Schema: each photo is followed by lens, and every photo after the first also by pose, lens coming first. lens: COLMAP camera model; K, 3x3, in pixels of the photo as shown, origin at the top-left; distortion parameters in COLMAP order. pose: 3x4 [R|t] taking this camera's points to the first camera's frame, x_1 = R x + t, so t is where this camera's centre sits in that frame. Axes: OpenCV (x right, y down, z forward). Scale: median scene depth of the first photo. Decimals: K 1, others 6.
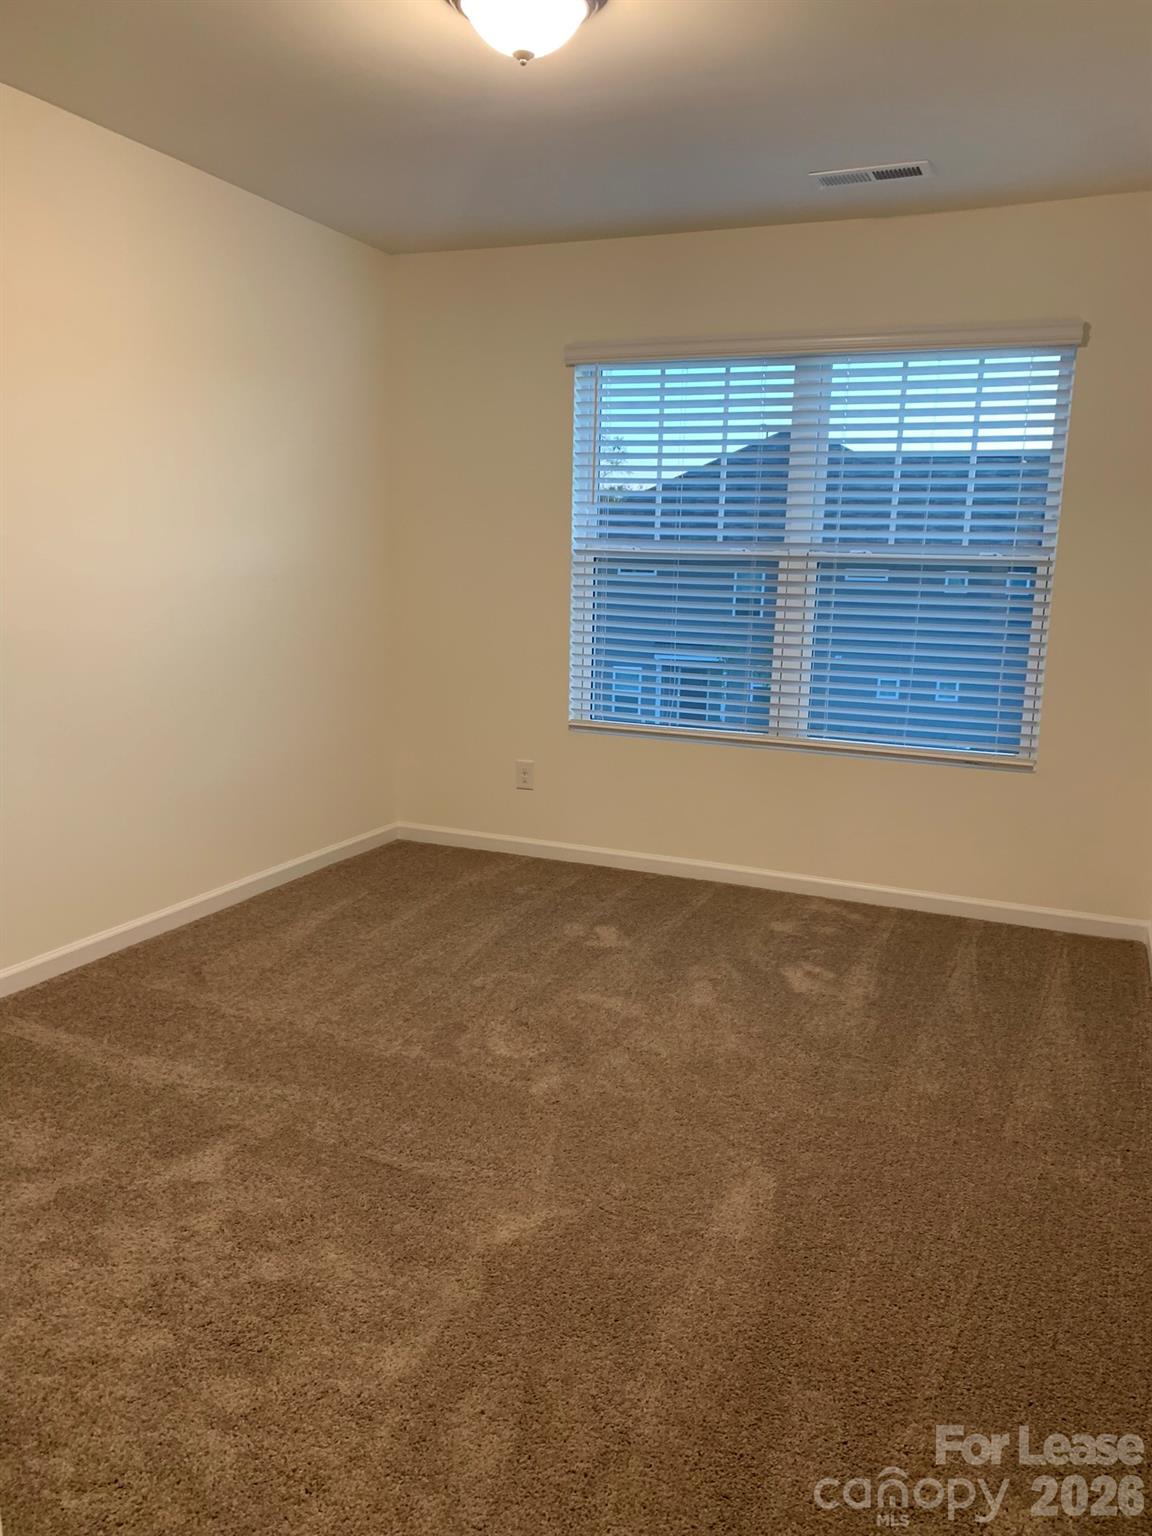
lens RADIAL K [[1161.7, 0, 587.0], [0, 1161.7, 769.9], [0, 0, 1]] dist [0.035927, -0.035506]
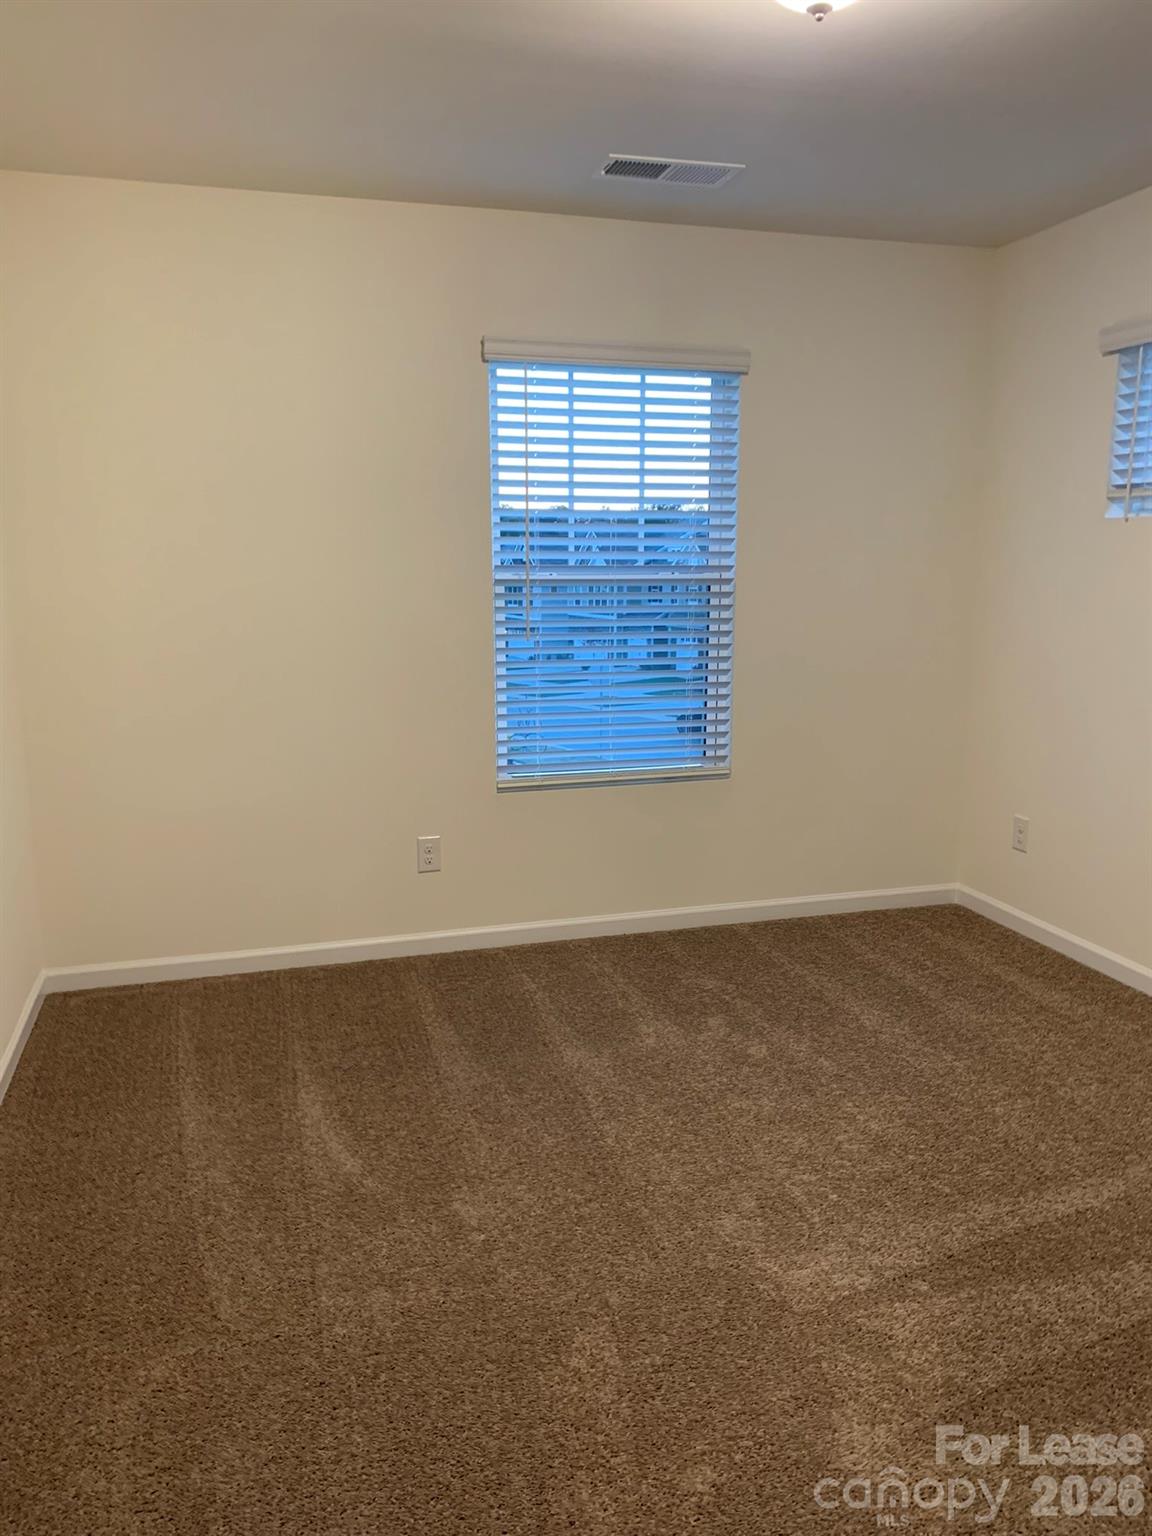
lens RADIAL K [[1161.7, 0, 574.2], [0, 1161.7, 763.2], [0, 0, 1]] dist [0.035927, -0.035506]
pose [[0.772639, -0.137307, 0.619819, -0.711708], [0.136272, 0.989443, 0.049319, -0.129789], [-0.620048, 0.046358, 0.783193, 0.443145]]
